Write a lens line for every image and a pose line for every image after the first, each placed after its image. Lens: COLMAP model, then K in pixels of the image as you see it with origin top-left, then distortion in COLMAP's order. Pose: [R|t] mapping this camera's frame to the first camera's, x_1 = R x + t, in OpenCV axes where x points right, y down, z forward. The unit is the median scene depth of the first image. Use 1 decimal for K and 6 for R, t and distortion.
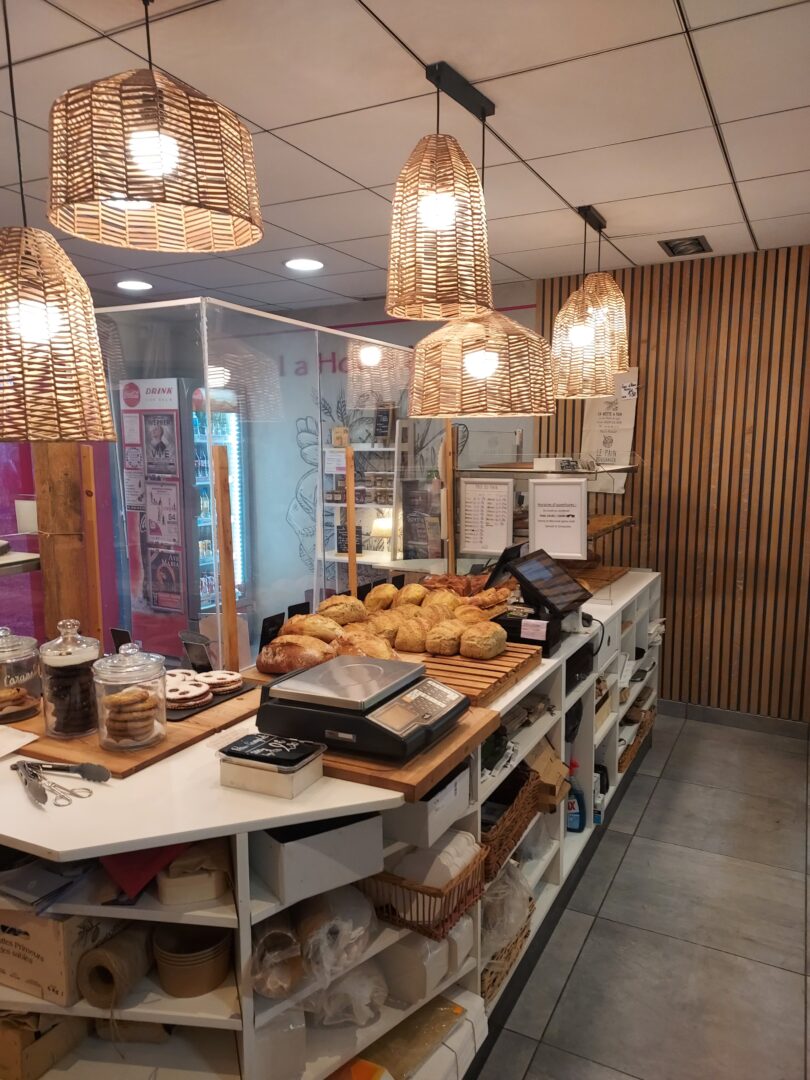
lens RADIAL K [[779.5, 0, 402.4], [0, 779.5, 541.8], [0, 0, 1]] dist [0.060639, -0.036888]
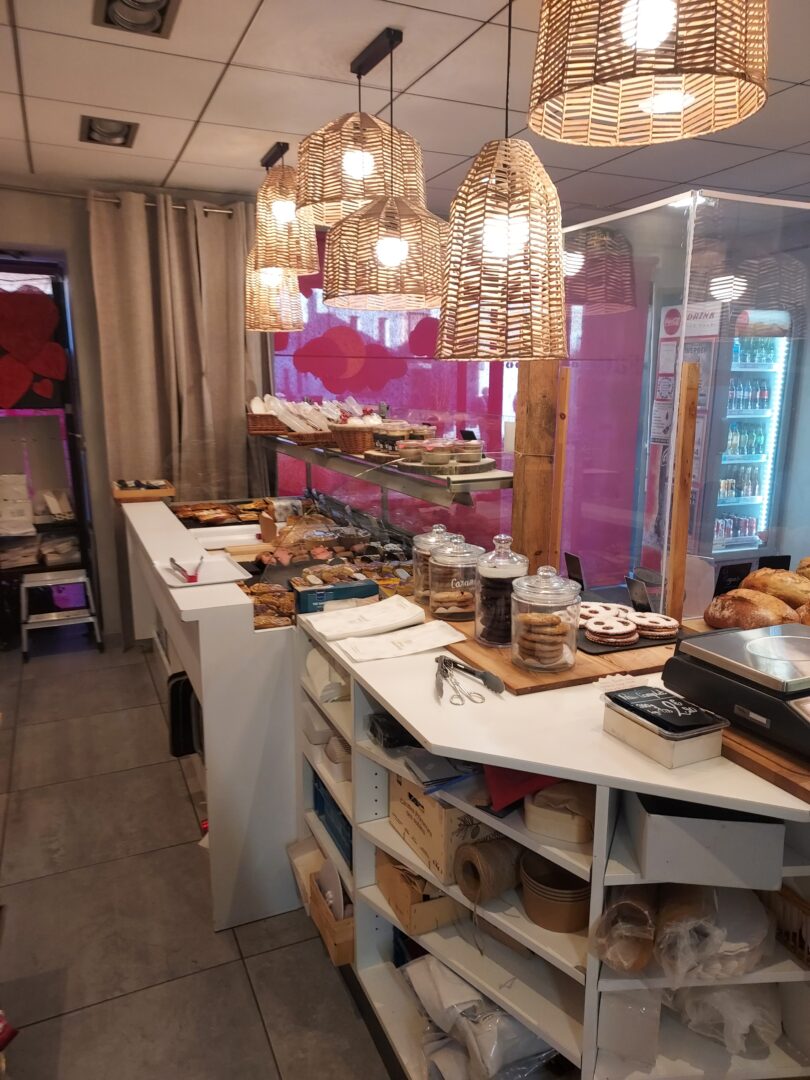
lens RADIAL K [[779.5, 0, 404.8], [0, 779.5, 547.6], [0, 0, 1]] dist [0.060639, -0.036888]
pose [[0.779956, 0.139214, -0.610154, 0.107808], [-0.085520, 0.989508, 0.116449, 0.007708], [0.619963, -0.038644, 0.783678, 0.122525]]
